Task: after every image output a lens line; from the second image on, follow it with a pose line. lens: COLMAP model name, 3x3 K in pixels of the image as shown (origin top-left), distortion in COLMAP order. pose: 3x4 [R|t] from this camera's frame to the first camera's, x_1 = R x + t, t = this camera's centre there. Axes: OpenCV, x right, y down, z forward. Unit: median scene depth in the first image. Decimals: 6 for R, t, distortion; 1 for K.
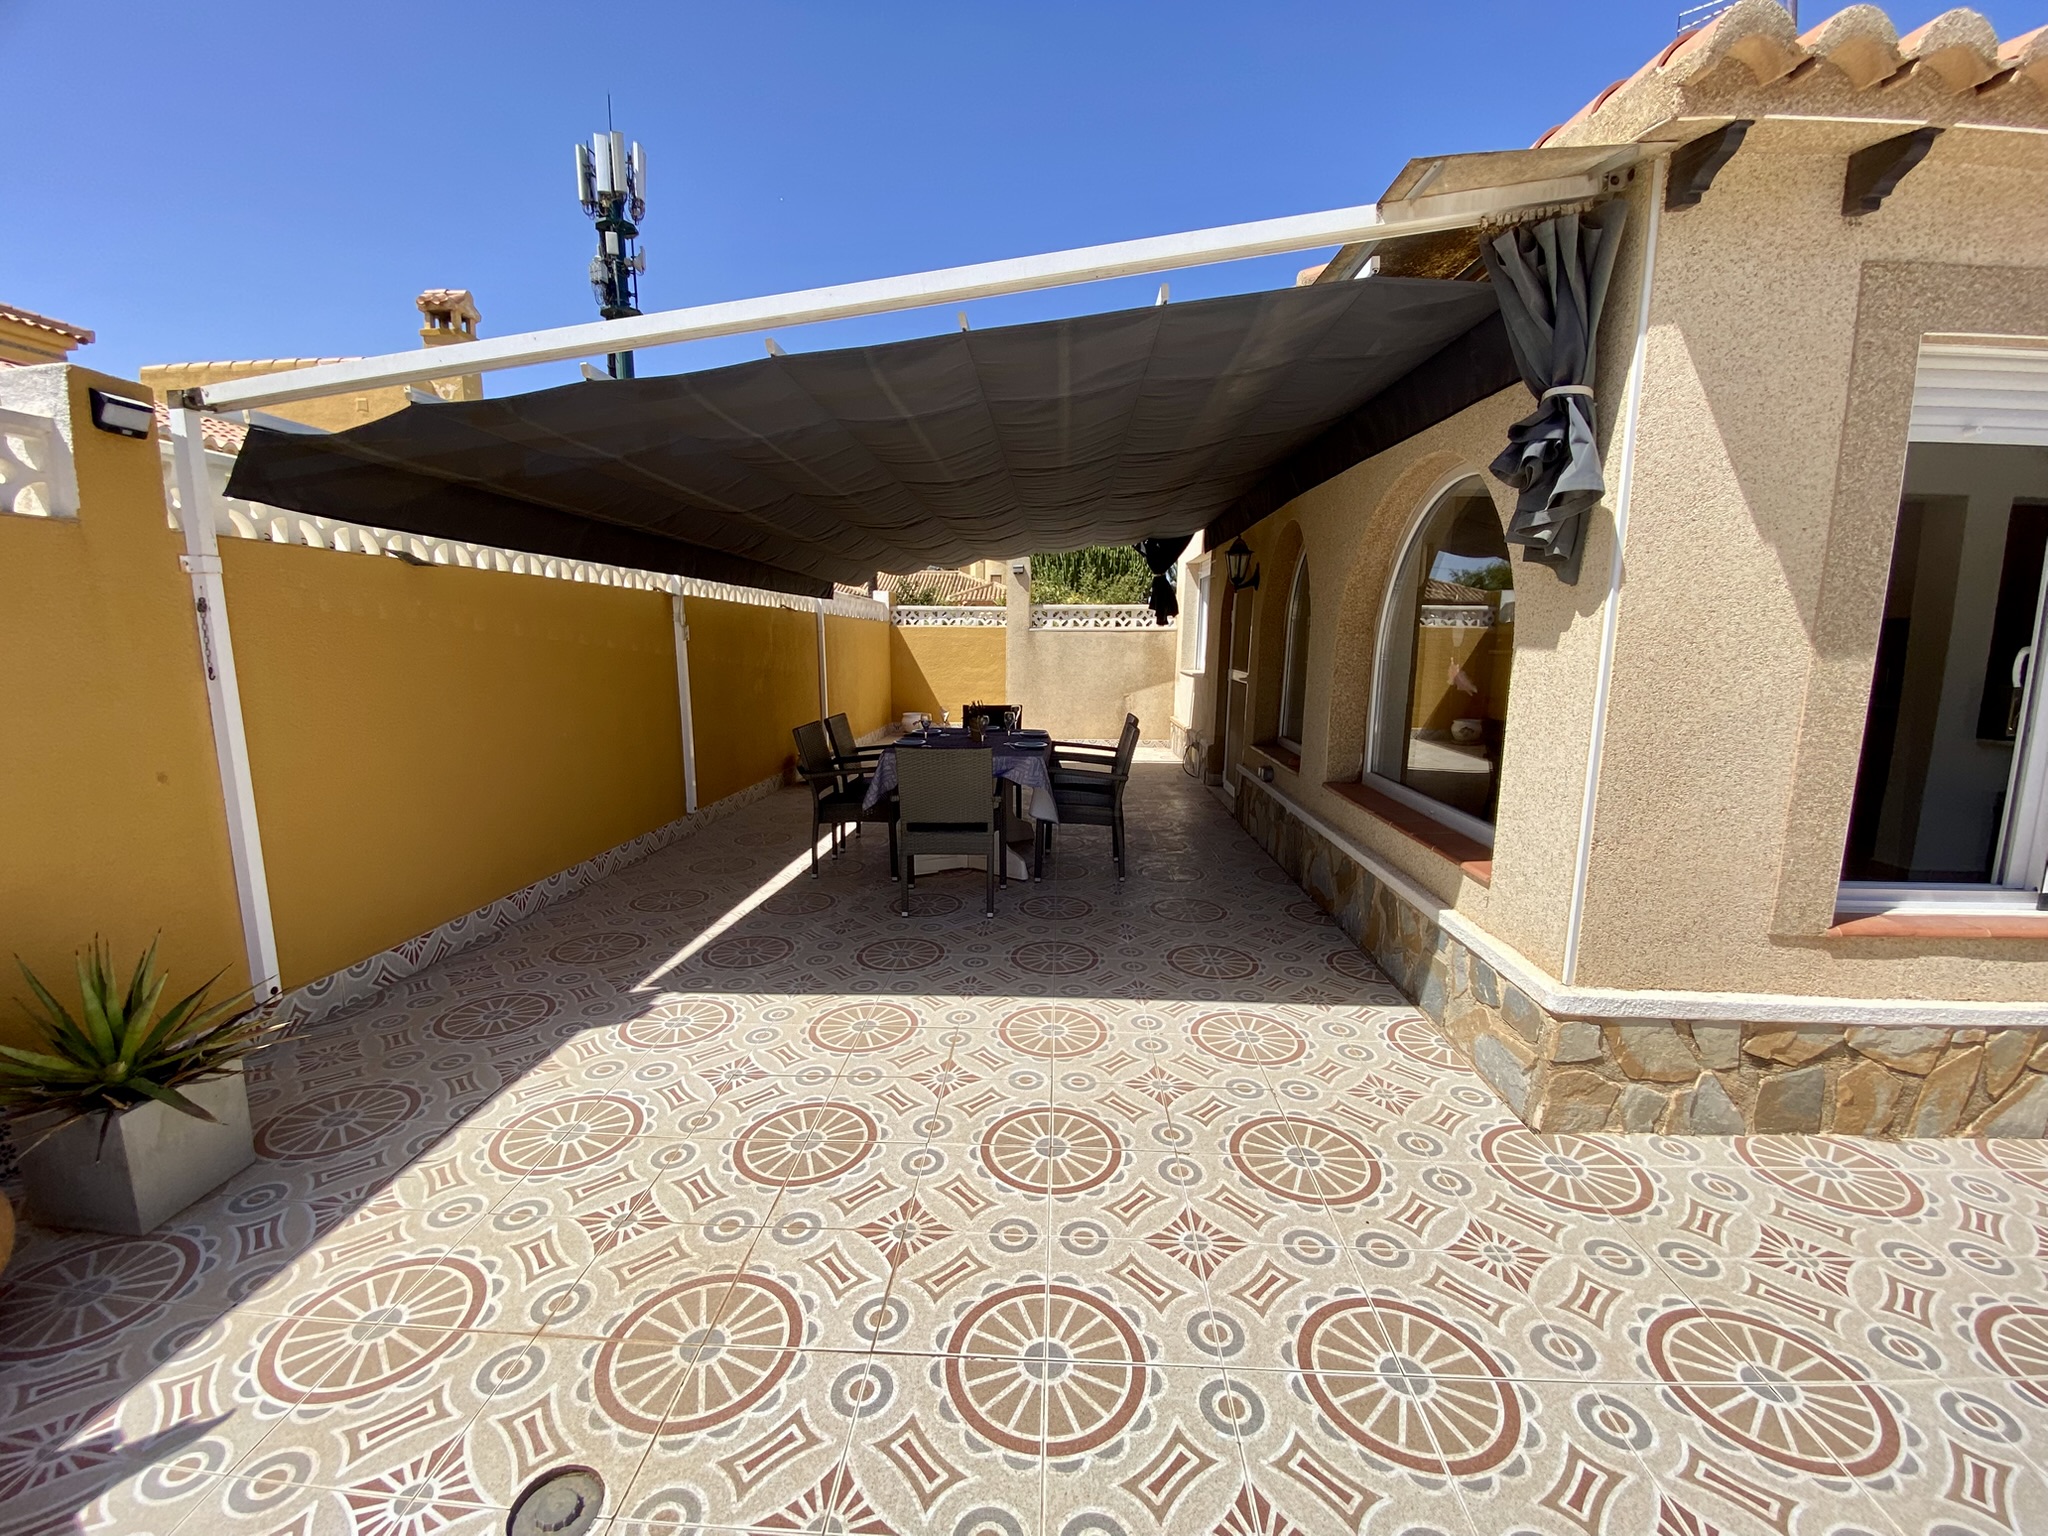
lens RADIAL K [[822.8, 0, 1013.5], [0, 822.8, 781.3], [0, 0, 1]] dist [0.048727, -0.041784]
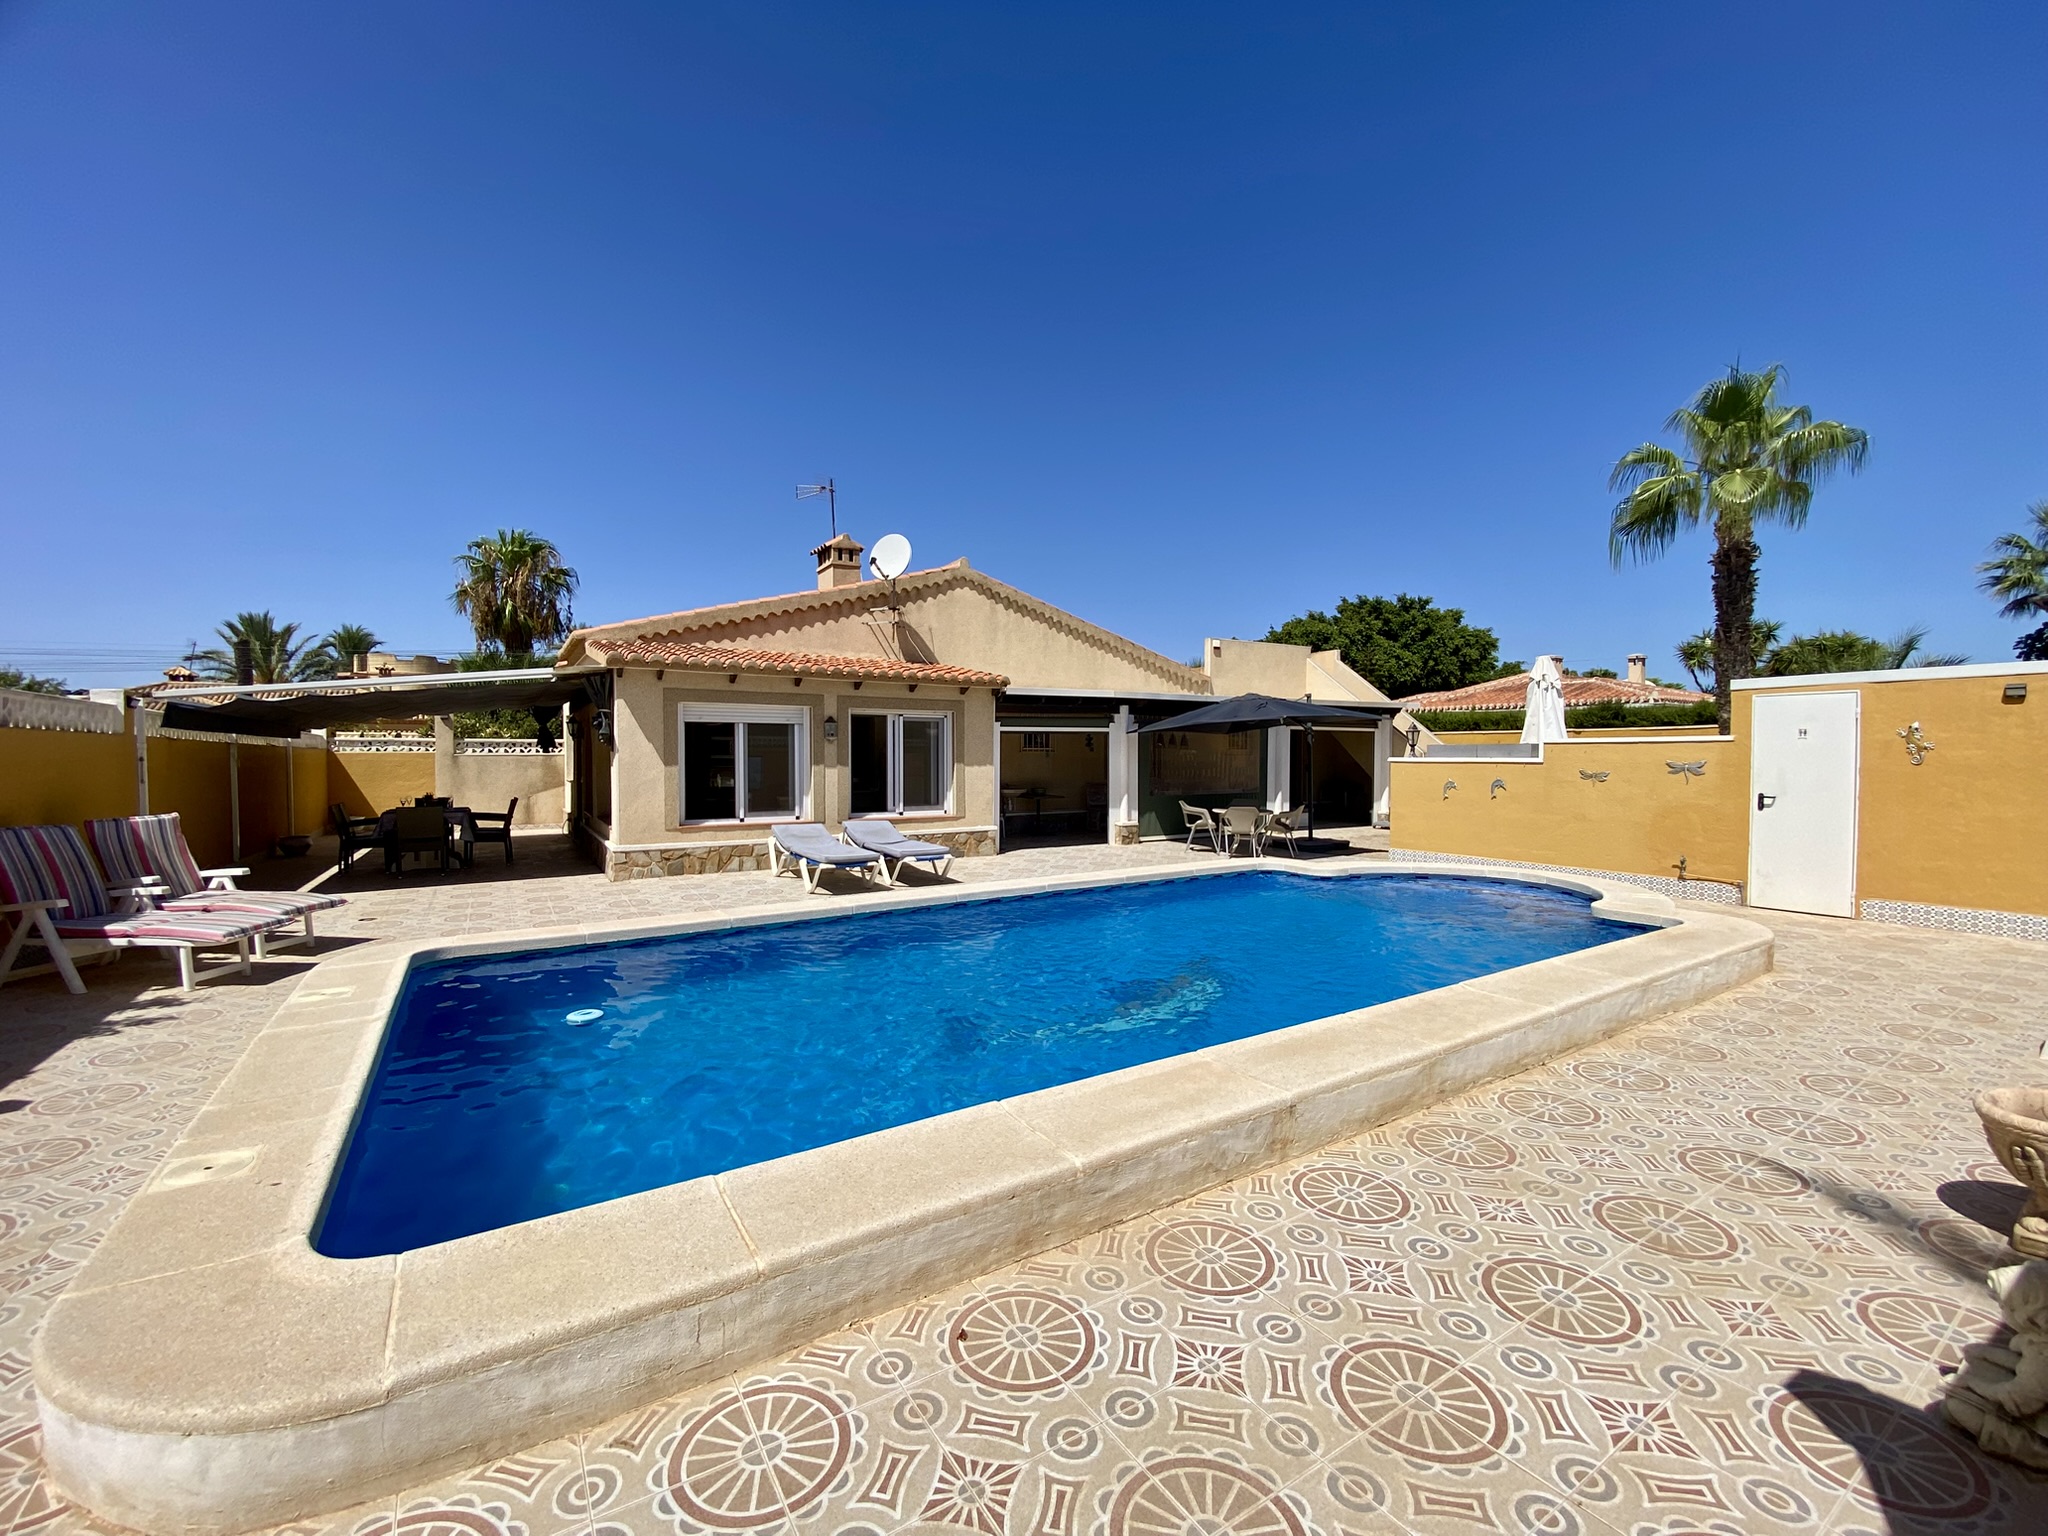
lens RADIAL K [[828.3, 0, 1024.0], [0, 828.3, 768.0], [0, 0, 1]] dist [0.018465, -0.018992]
pose [[0.808036, -0.016121, 0.588913, -0.147535], [0.104279, 0.987755, -0.116039, 0.537663], [-0.579831, 0.155175, 0.799823, -3.496503]]
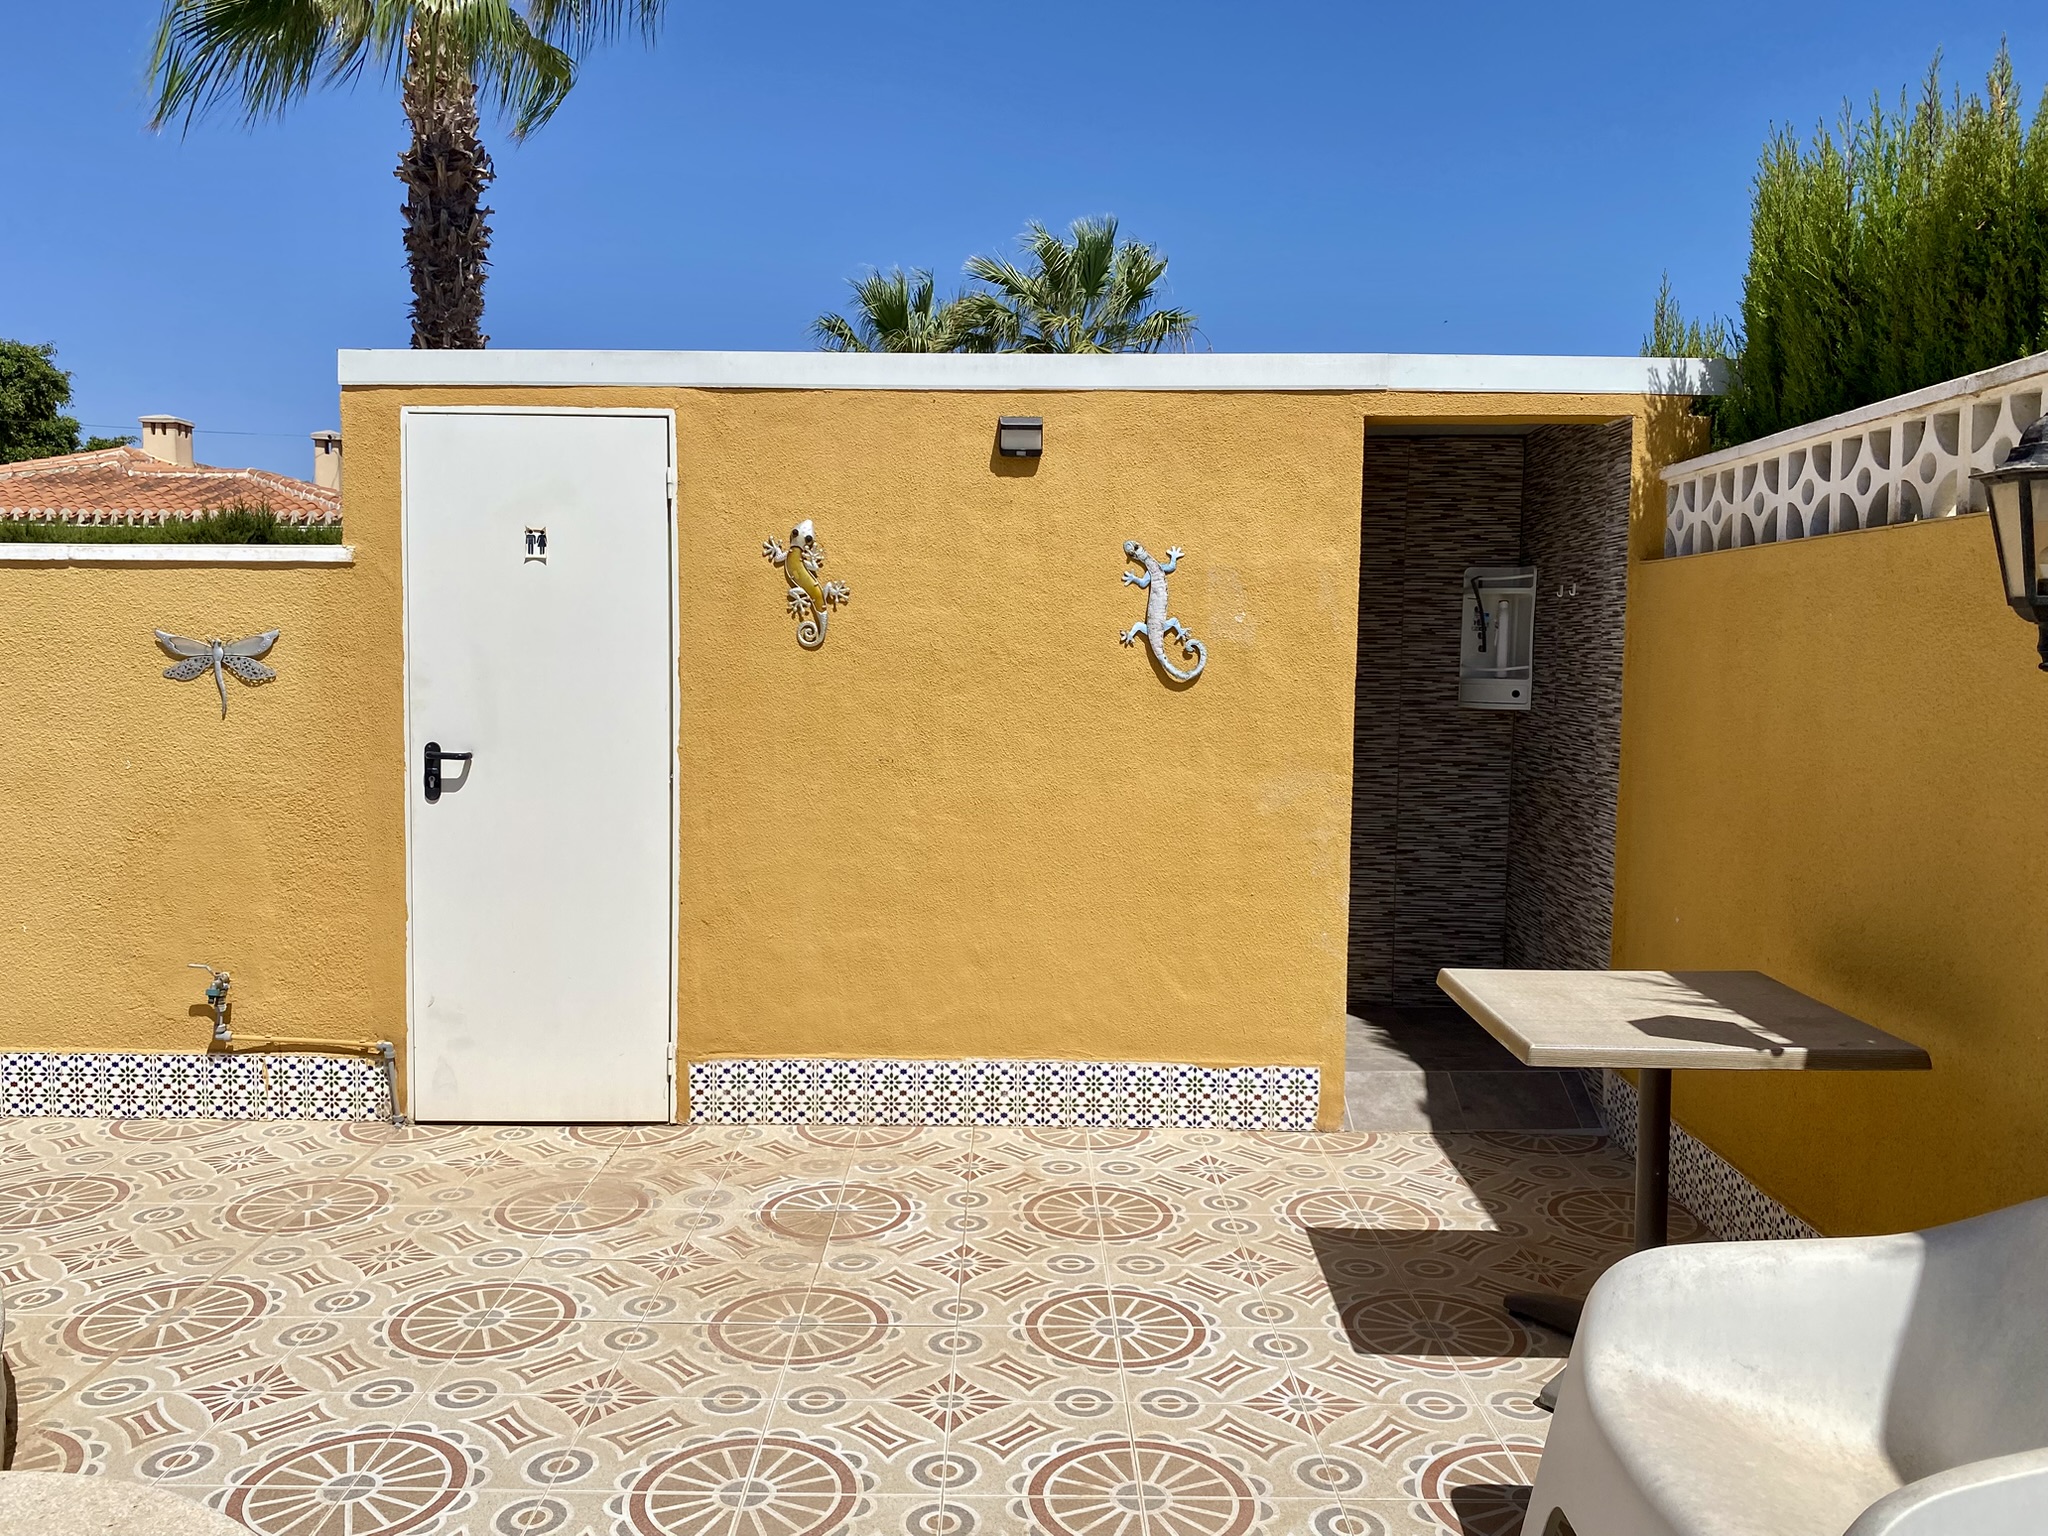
lens RADIAL K [[1523.0, 0, 1024.0], [0, 1523.0, 768.0], [0, 0, 1]] dist [0.044285, -0.069701]
pose [[-0.080590, -0.085567, 0.993068, 2.462888], [0.156055, 0.982939, 0.097358, 0.520039], [-0.984455, 0.162819, -0.065862, -3.077709]]
